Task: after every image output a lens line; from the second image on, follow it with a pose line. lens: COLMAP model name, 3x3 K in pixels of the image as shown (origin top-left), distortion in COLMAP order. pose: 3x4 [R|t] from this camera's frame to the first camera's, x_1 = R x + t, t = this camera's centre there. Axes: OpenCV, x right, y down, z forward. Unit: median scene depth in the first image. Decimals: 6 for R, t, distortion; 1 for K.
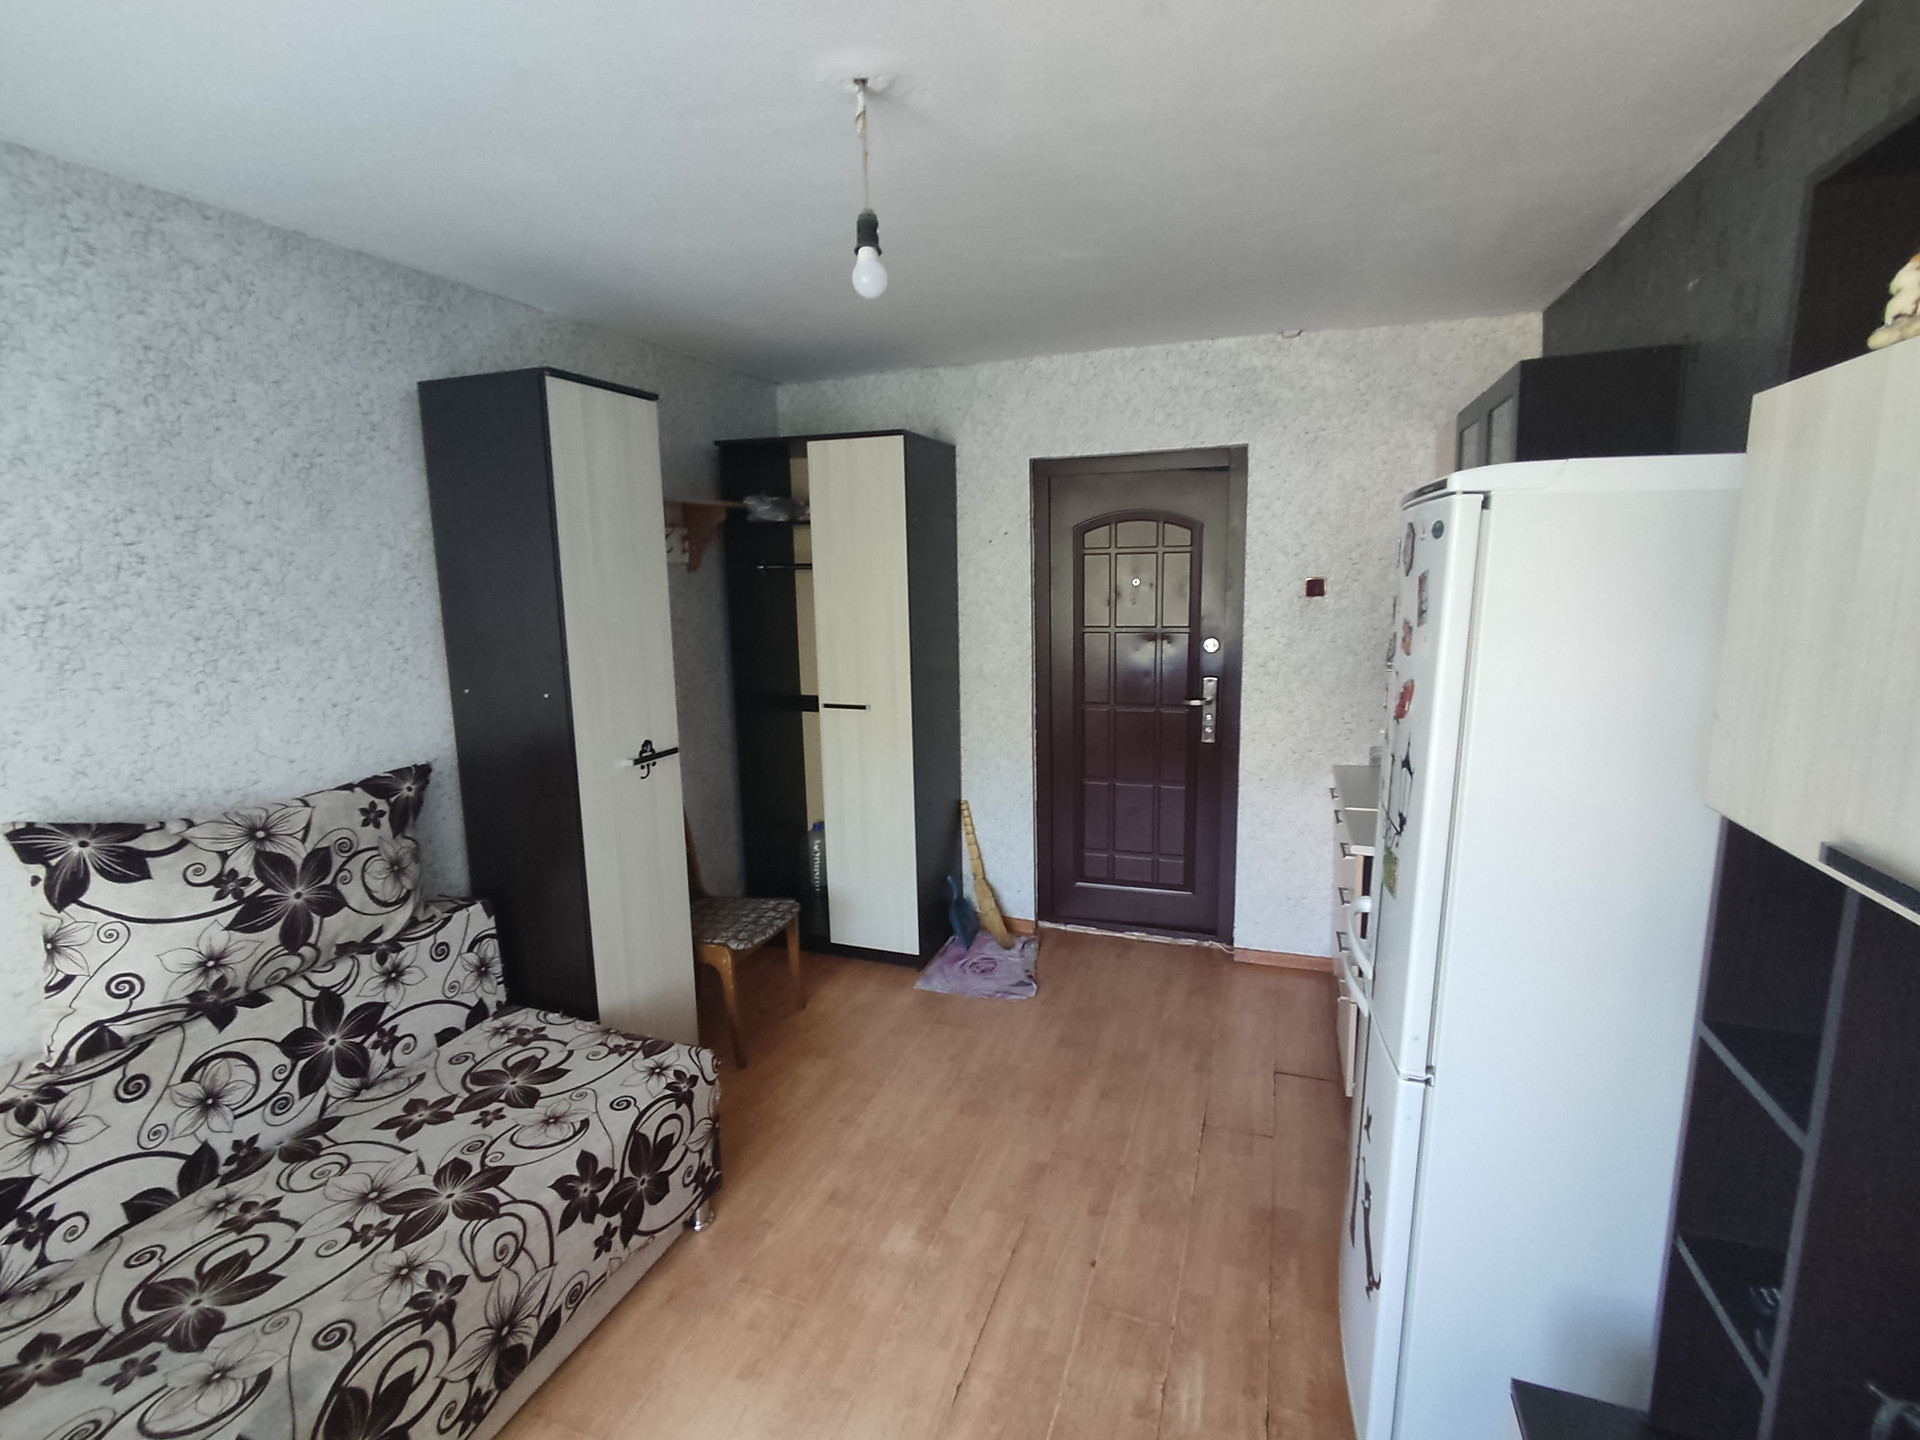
lens RADIAL K [[853.4, 0, 1000.9], [0, 853.4, 719.8], [0, 0, 1]] dist [-0.000426, 0.000206]
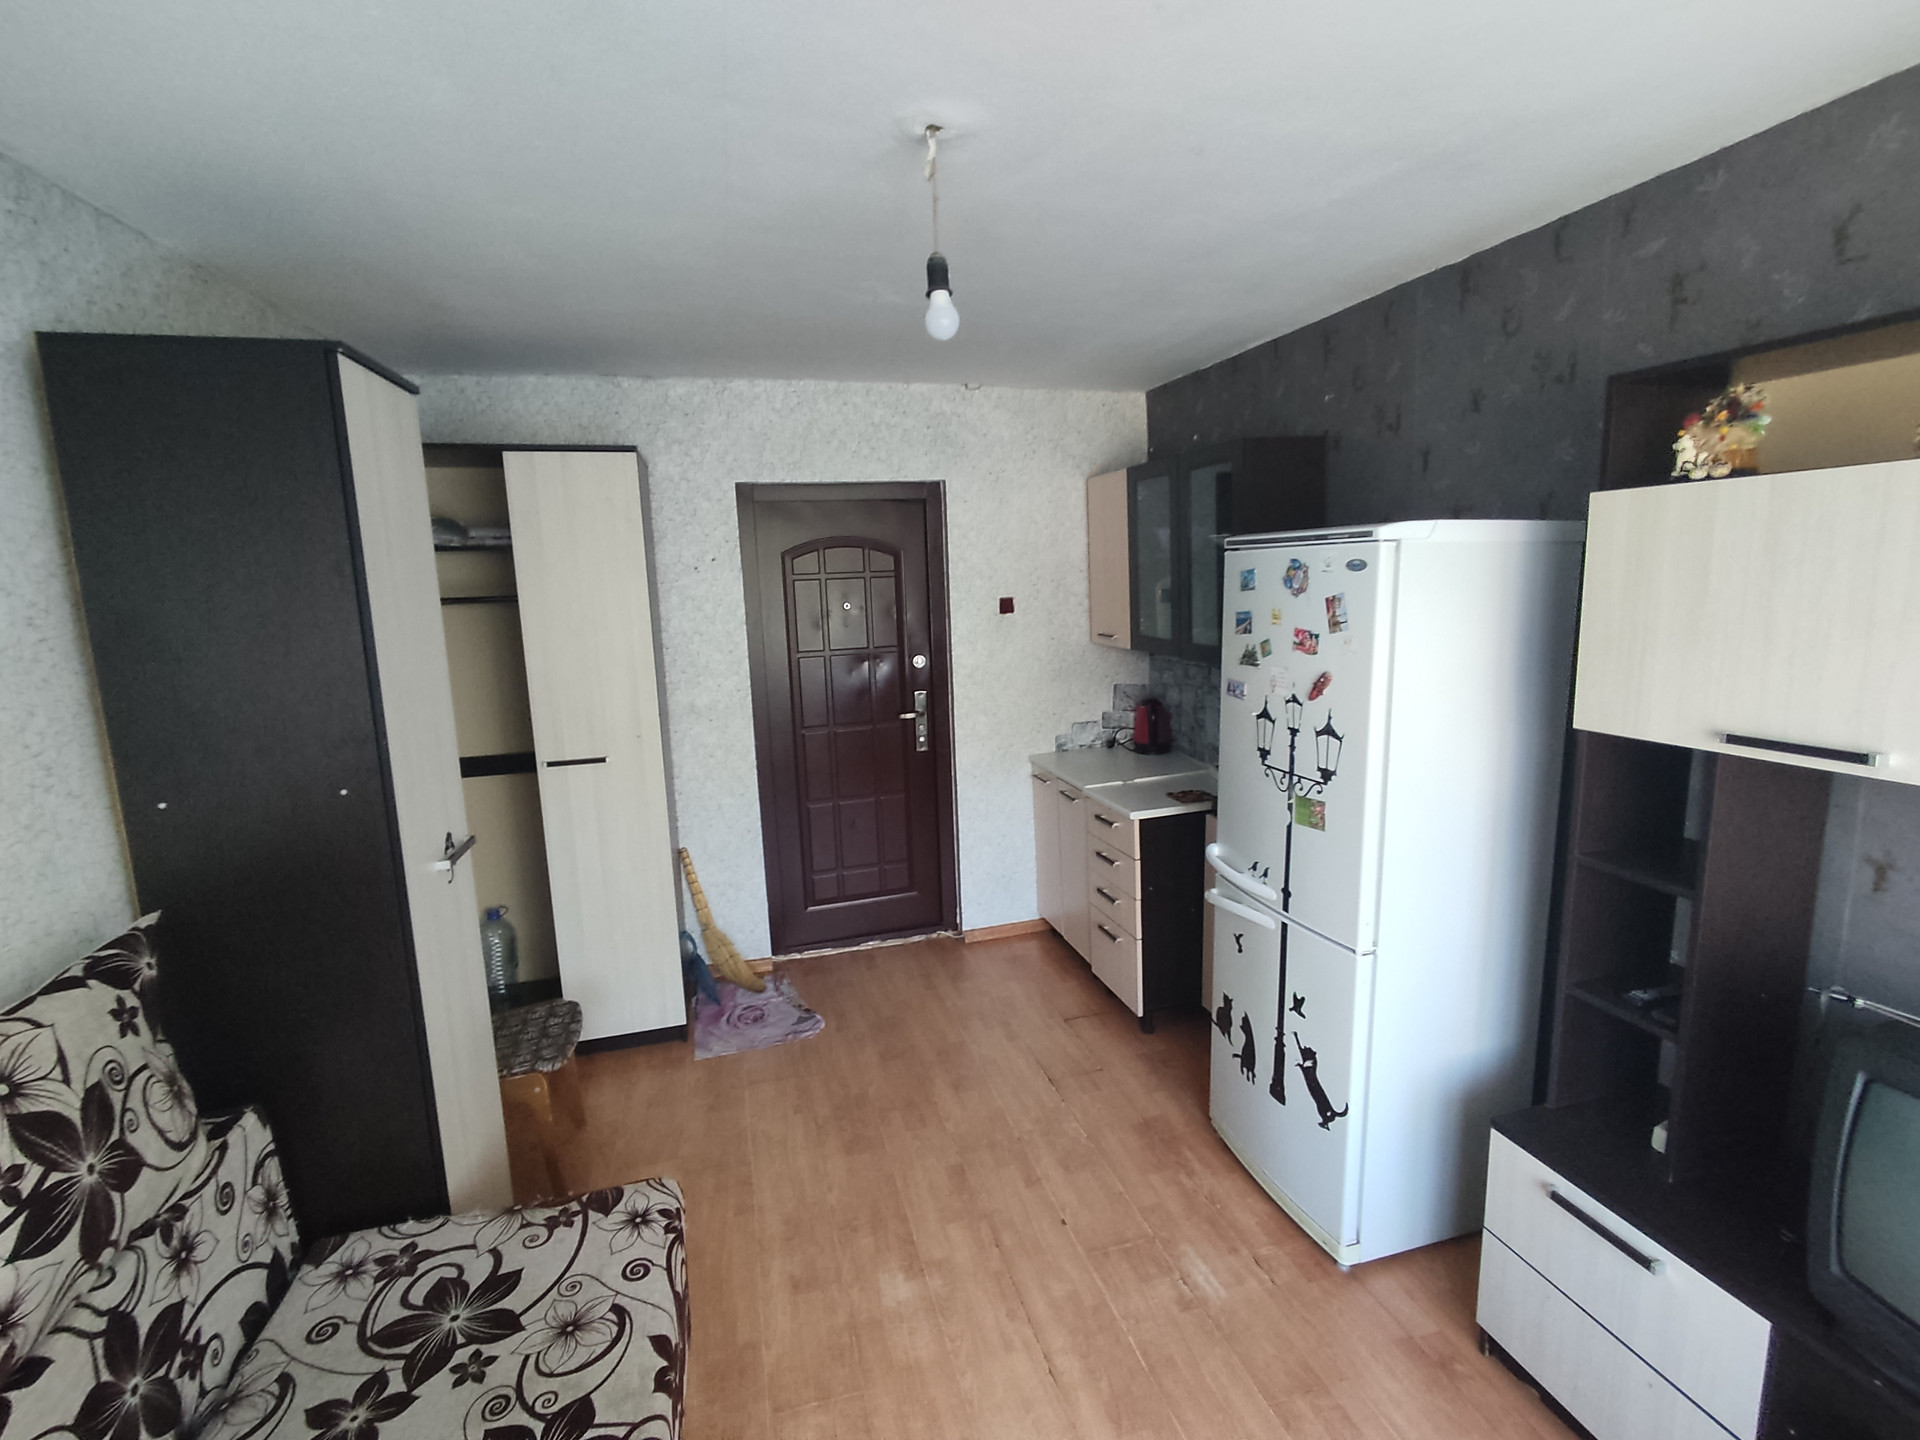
lens RADIAL K [[847.9, 0, 960.0], [0, 847.9, 720.0], [0, 0, 1]] dist [0.004222, -0.003949]
pose [[0.826013, -0.107824, 0.553242, -0.469737], [0.118167, 0.992847, 0.017073, -0.037650], [-0.551126, 0.051273, 0.832845, 0.108053]]
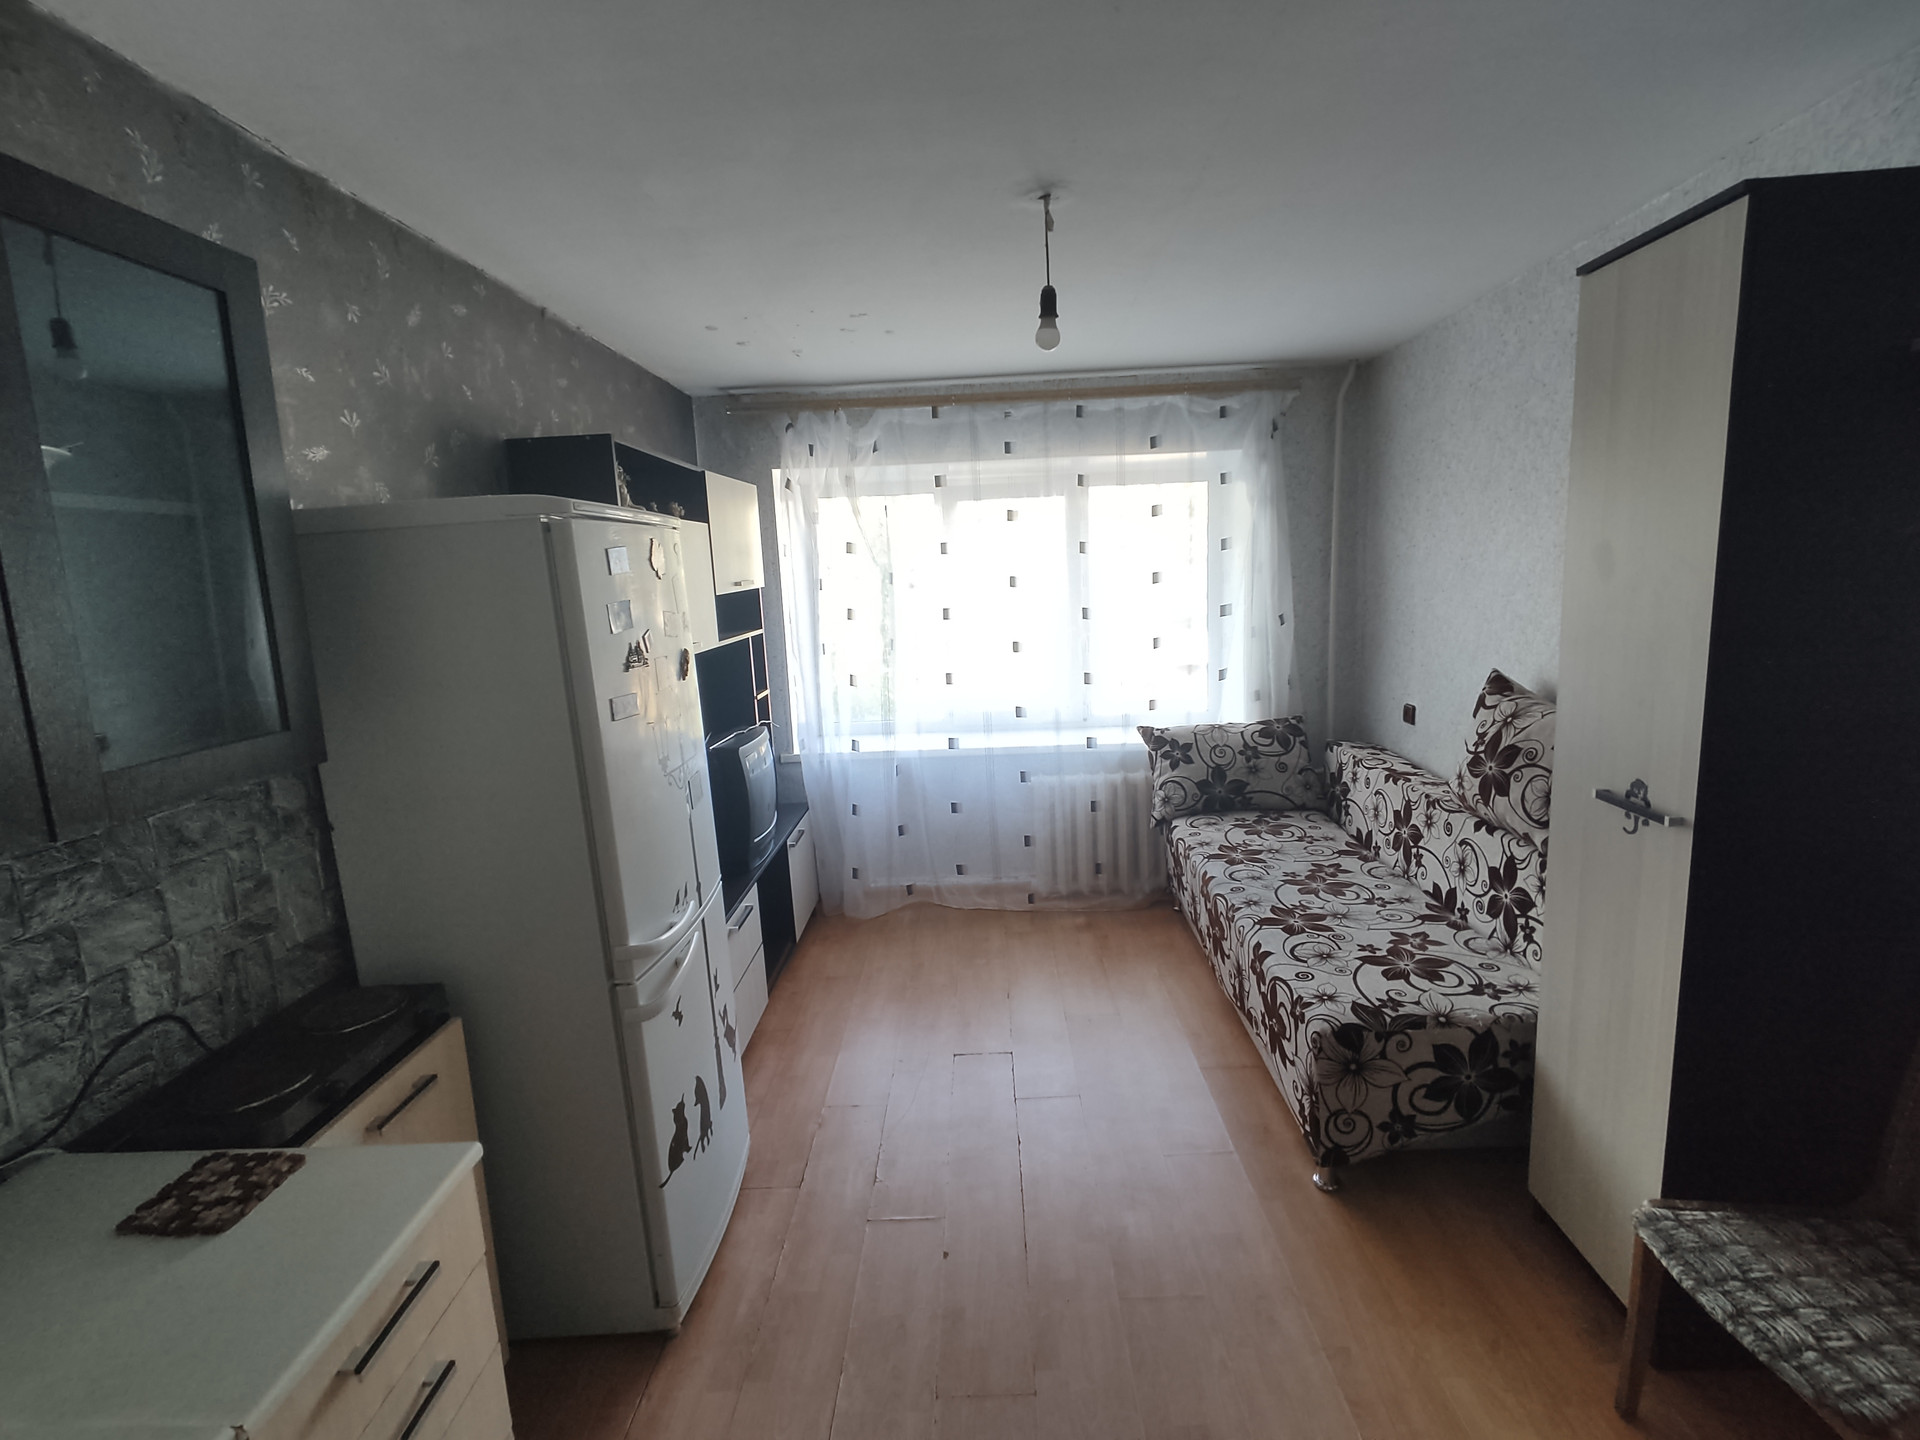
lens RADIAL K [[839.1, 0, 964.9], [0, 839.1, 684.0], [0, 0, 1]] dist [-0.000868, -0.000196]
pose [[-0.955323, 0.093226, -0.280475, 0.254264], [0.004423, 0.953356, 0.301817, -0.250657], [0.295529, 0.287092, -0.911175, 1.479949]]
